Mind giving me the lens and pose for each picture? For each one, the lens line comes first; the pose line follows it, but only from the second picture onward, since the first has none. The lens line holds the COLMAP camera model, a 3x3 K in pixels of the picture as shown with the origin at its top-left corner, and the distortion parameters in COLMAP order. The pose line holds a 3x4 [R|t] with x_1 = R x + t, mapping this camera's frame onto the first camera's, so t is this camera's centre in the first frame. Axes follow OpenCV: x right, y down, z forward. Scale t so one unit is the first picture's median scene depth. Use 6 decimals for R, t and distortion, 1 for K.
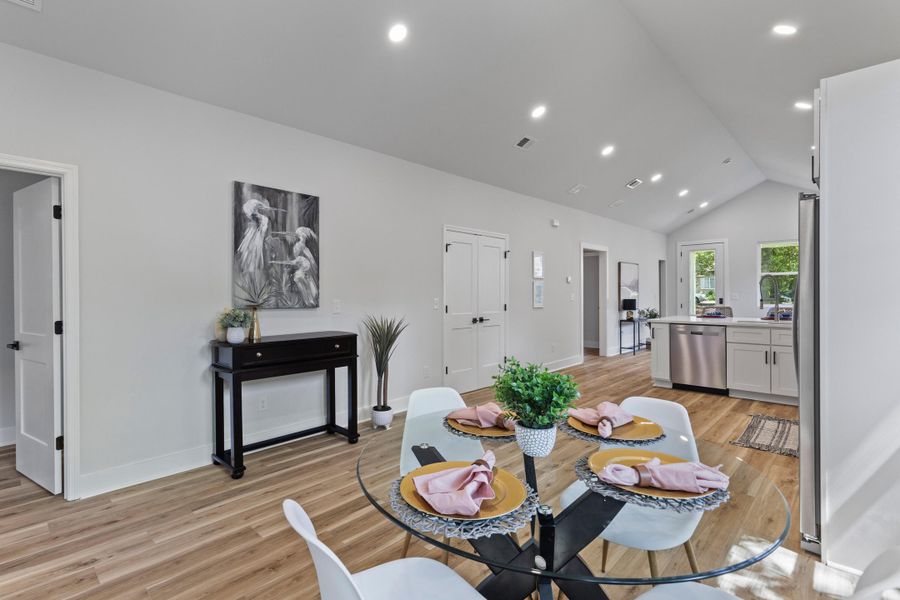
lens RADIAL K [[409.5, 0, 449.3], [0, 409.5, 297.8], [0, 0, 1]] dist [0.006617, -0.000153]
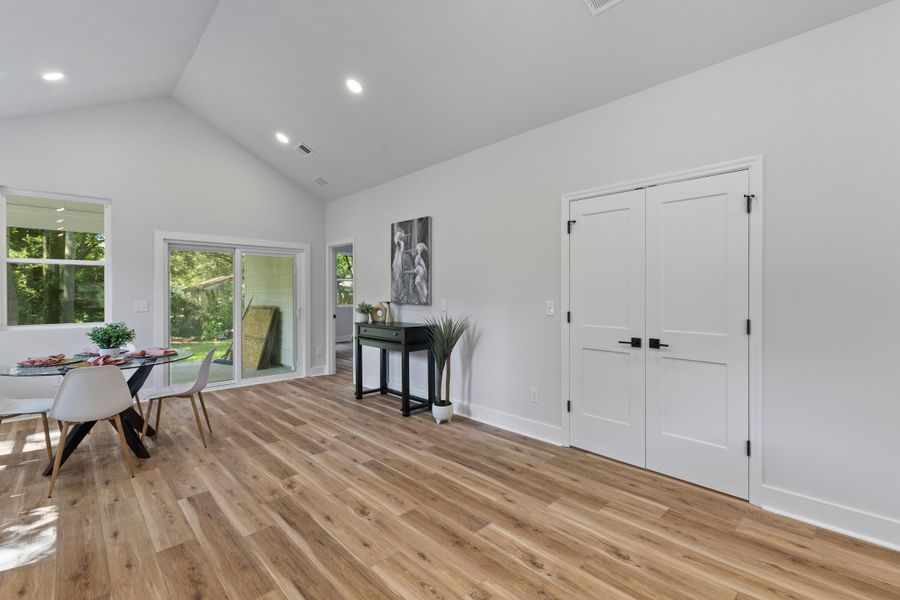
lens RADIAL K [[409.5, 0, 450.8], [0, 409.5, 290.8], [0, 0, 1]] dist [0.006617, -0.000153]
pose [[-0.042039, 0.005620, -0.999100, 0.982467], [-0.003038, 0.999979, 0.005753, -0.028039], [0.999111, 0.003277, -0.042021, 1.186664]]
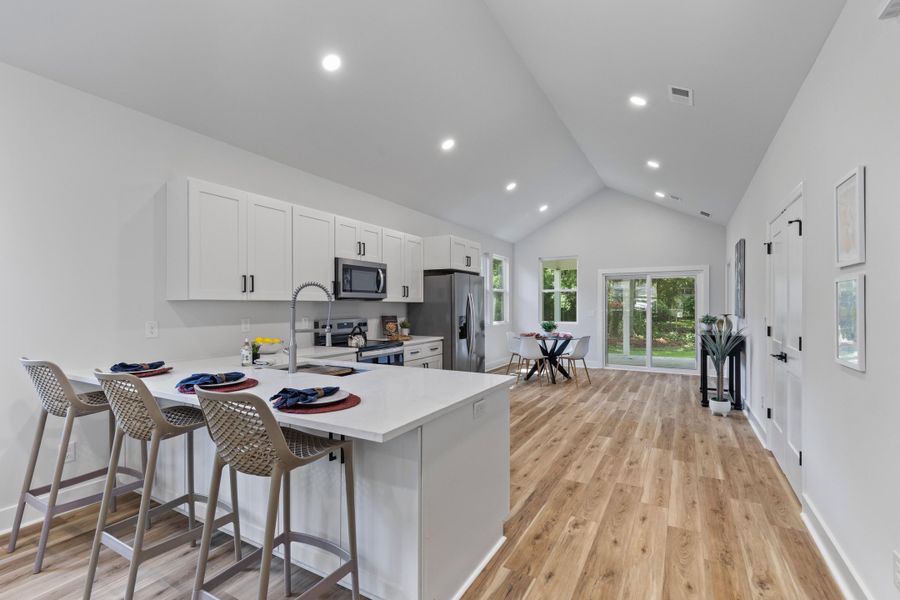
lens RADIAL K [[409.5, 0, 450.6], [0, 409.5, 303.7], [0, 0, 1]] dist [0.006617, -0.000153]
pose [[-0.968186, 0.015294, -0.249765, 1.065180], [0.013620, 0.999872, 0.008428, -0.055454], [0.249862, 0.004758, -0.968270, 2.286004]]
